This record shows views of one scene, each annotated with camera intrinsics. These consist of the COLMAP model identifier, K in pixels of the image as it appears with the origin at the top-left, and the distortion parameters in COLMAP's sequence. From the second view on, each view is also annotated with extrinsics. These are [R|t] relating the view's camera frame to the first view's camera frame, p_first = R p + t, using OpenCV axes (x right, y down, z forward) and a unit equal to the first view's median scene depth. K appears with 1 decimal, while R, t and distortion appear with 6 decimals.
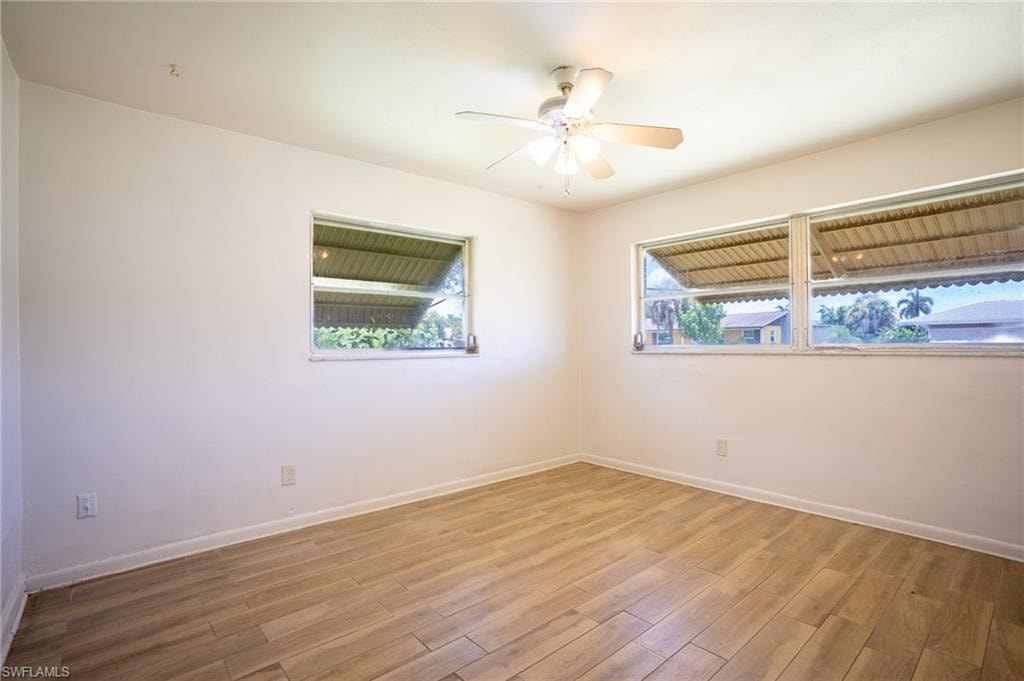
lens RADIAL K [[478.6, 0, 512.0], [0, 478.6, 340.5], [0, 0, 1]] dist [-0.001737, 0.000487]
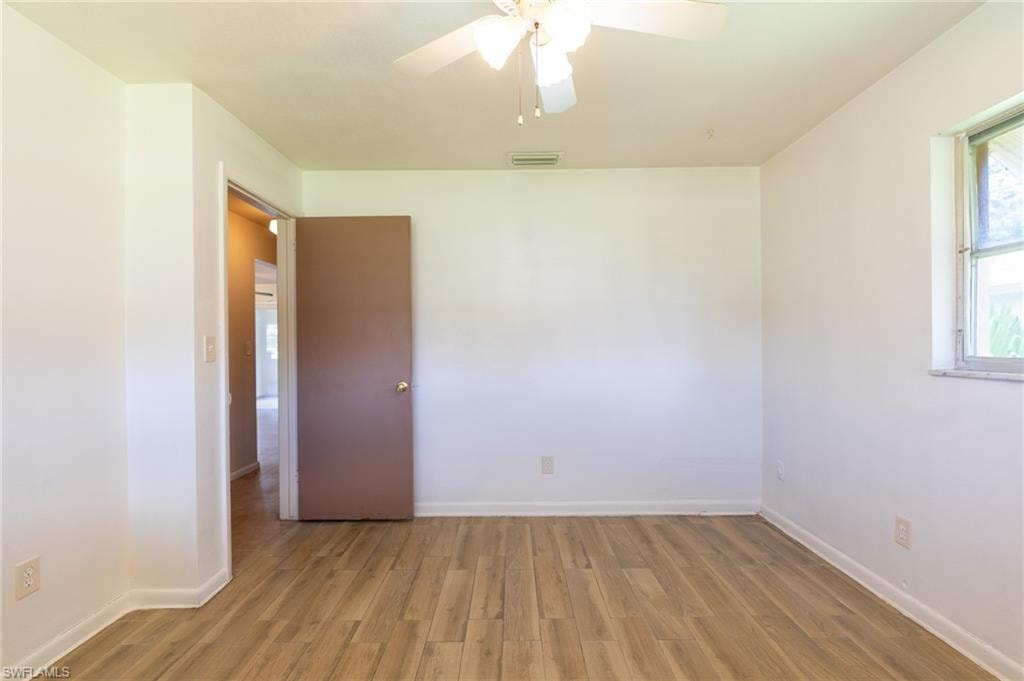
lens RADIAL K [[478.6, 0, 512.0], [0, 478.6, 340.5], [0, 0, 1]] dist [-0.001737, 0.000487]
pose [[-0.648805, 0.005745, -0.760933, 0.478265], [0.018614, 0.999792, -0.008323, -0.007693], [0.760727, -0.019564, -0.648777, 1.095453]]
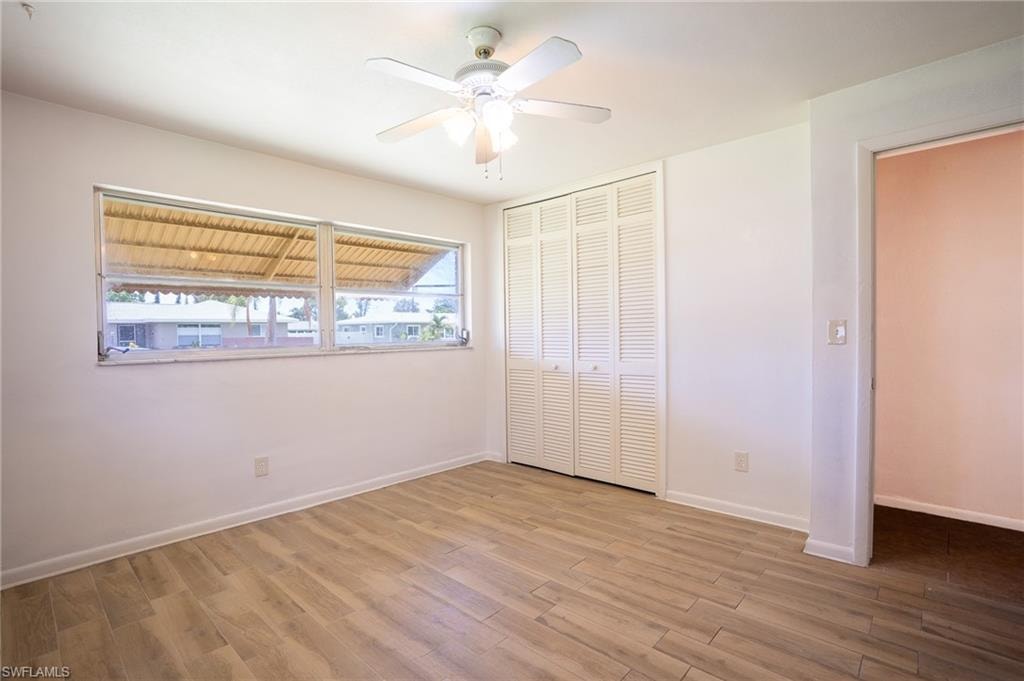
lens RADIAL K [[491.5, 0, 512.0], [0, 491.5, 340.5], [0, 0, 1]] dist [-0.085110, 0.041938]
pose [[-0.099727, -0.004164, 0.995006, -0.612523], [0.009004, 0.999947, 0.005088, -0.004563], [-0.994974, 0.009466, -0.099684, 0.840588]]
